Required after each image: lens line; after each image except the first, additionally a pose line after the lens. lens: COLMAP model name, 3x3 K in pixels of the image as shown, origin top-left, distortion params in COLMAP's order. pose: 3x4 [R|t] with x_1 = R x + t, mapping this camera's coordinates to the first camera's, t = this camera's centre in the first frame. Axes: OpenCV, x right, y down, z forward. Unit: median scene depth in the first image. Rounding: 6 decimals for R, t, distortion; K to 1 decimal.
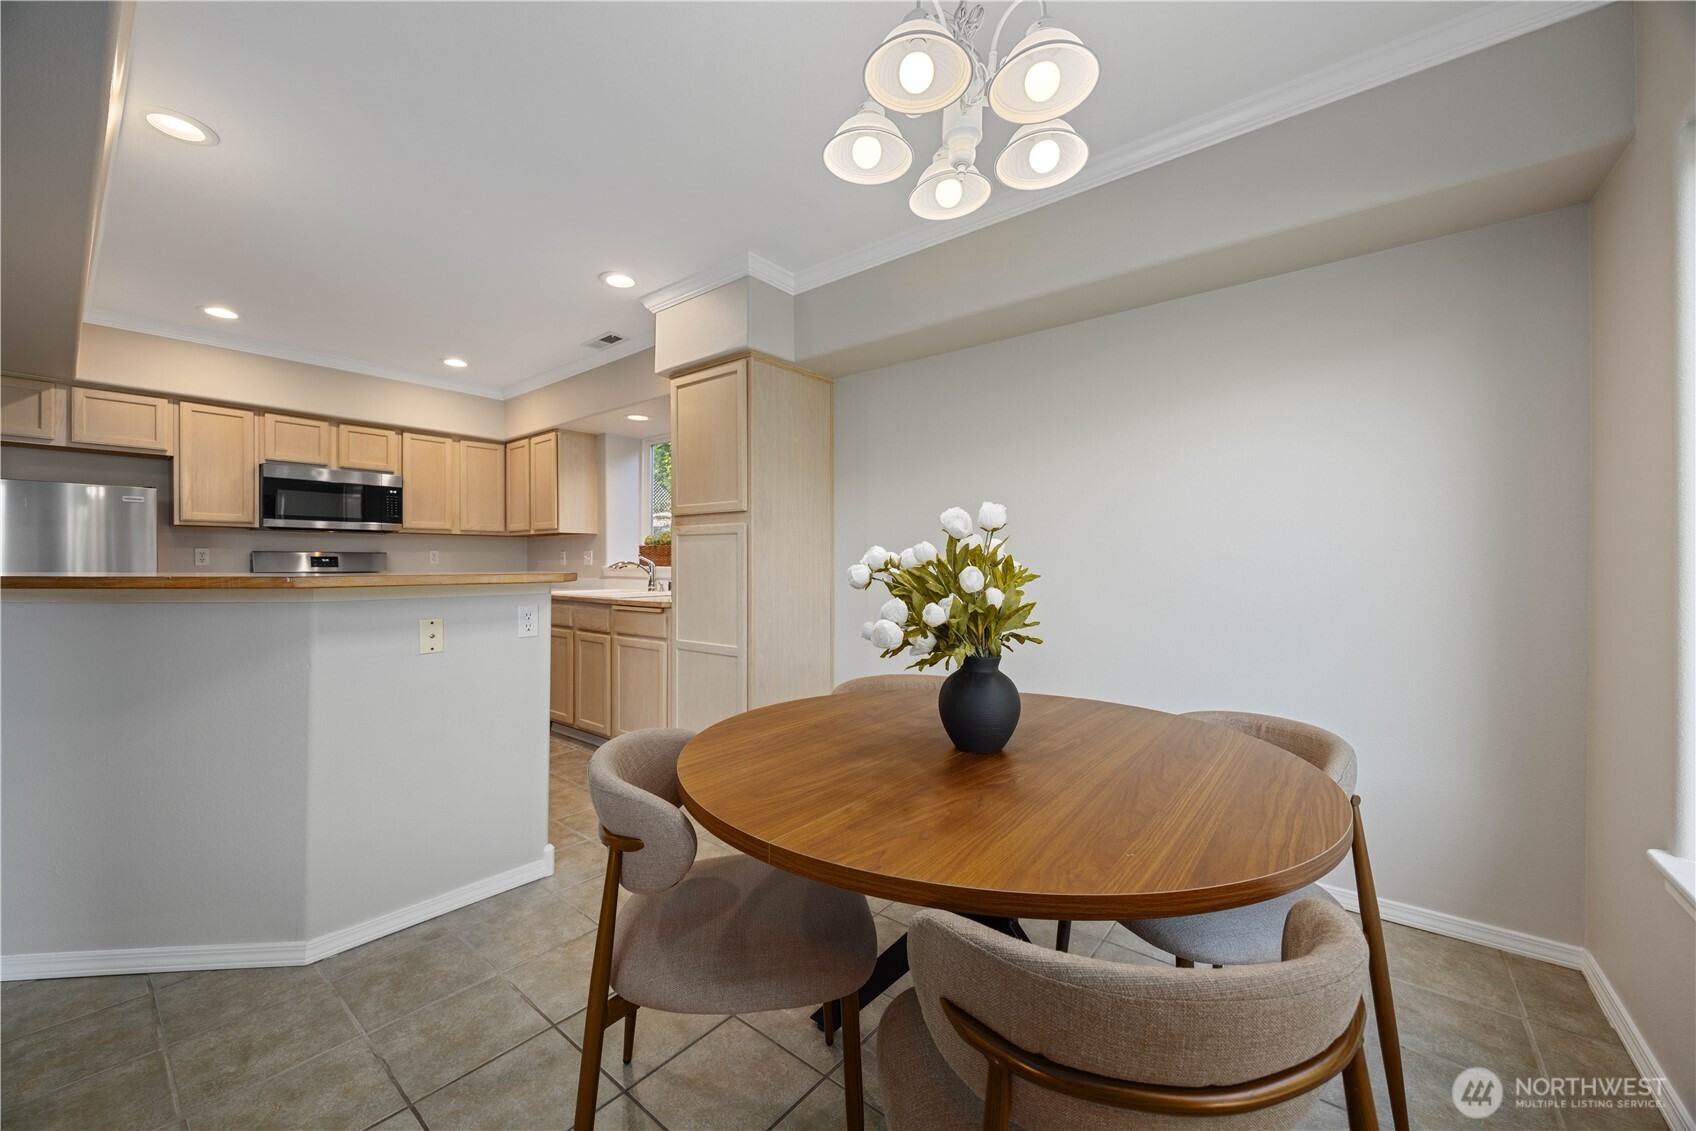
lens RADIAL K [[644.1, 0, 840.4], [0, 644.1, 563.3], [0, 0, 1]] dist [-0.002032, -0.000113]
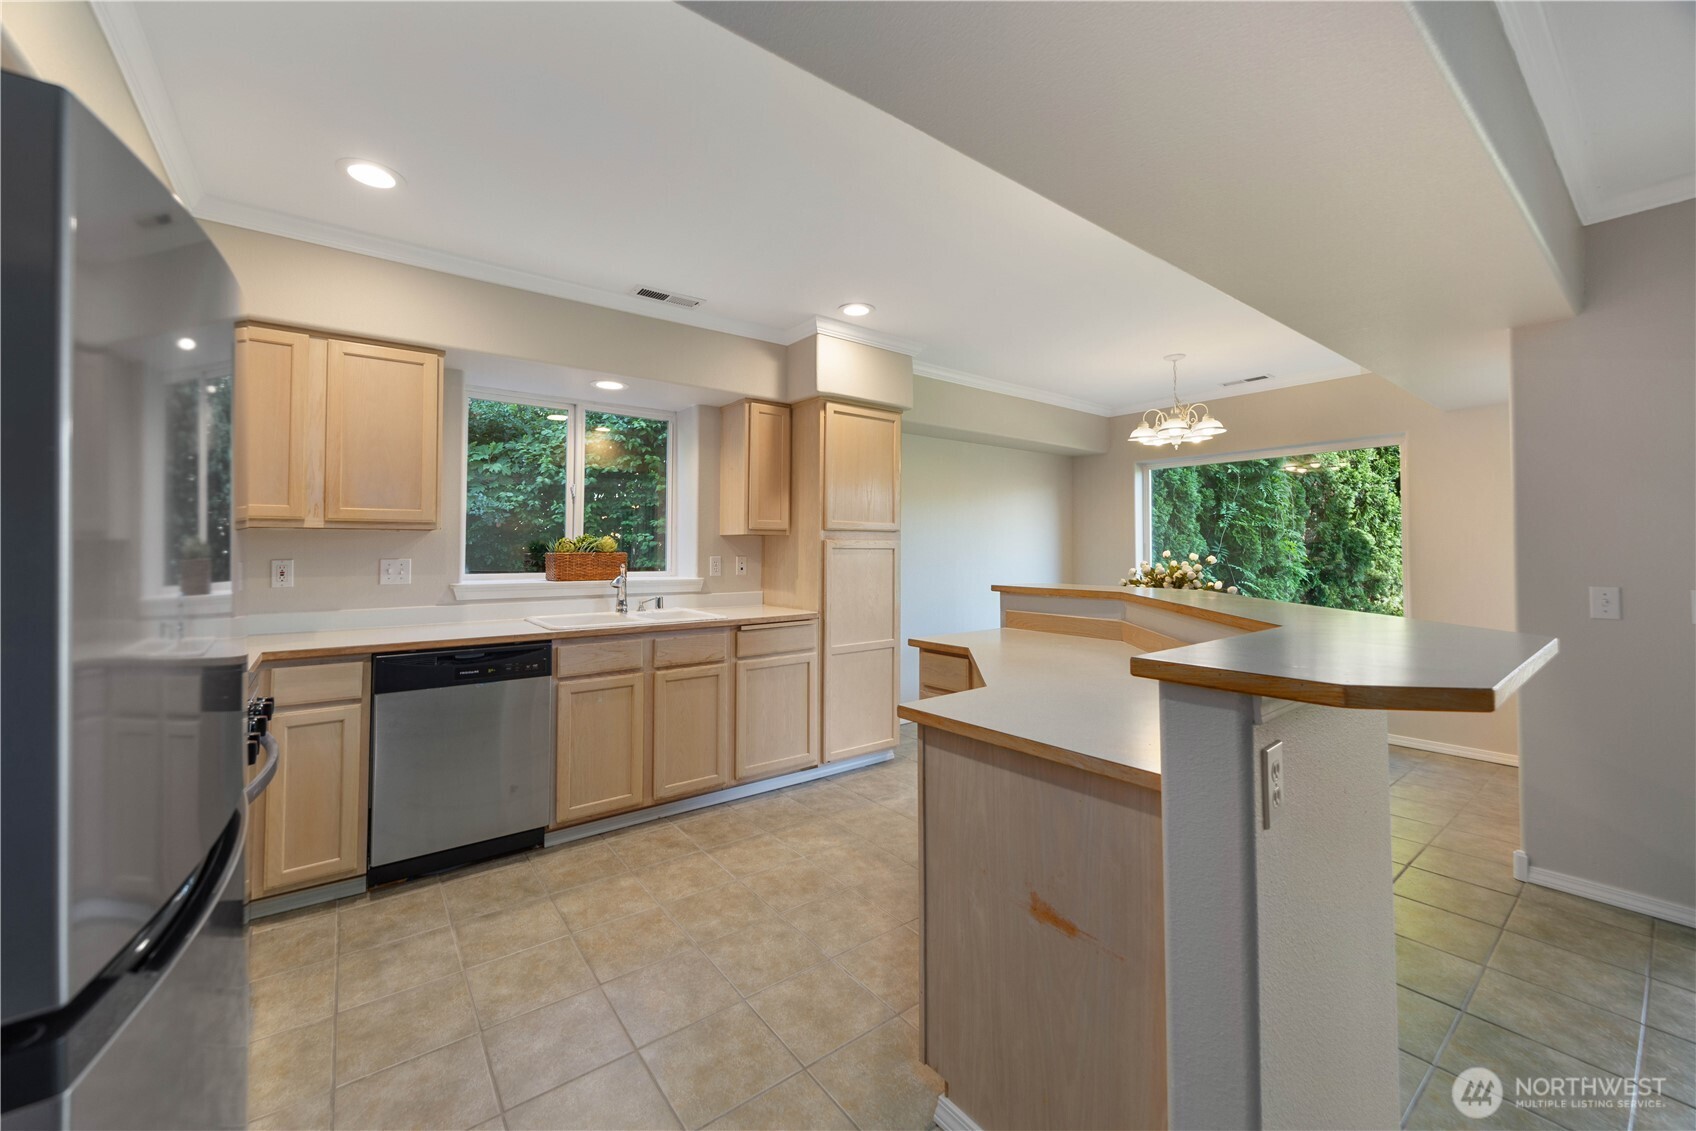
lens RADIAL K [[644.1, 0, 828.5], [0, 644.1, 538.7], [0, 0, 1]] dist [-0.002032, -0.000113]
pose [[0.250897, 0.015431, 0.967891, -1.095988], [0.001692, 0.999864, -0.016380, -0.035644], [-0.968012, 0.005748, 0.250837, 0.621265]]
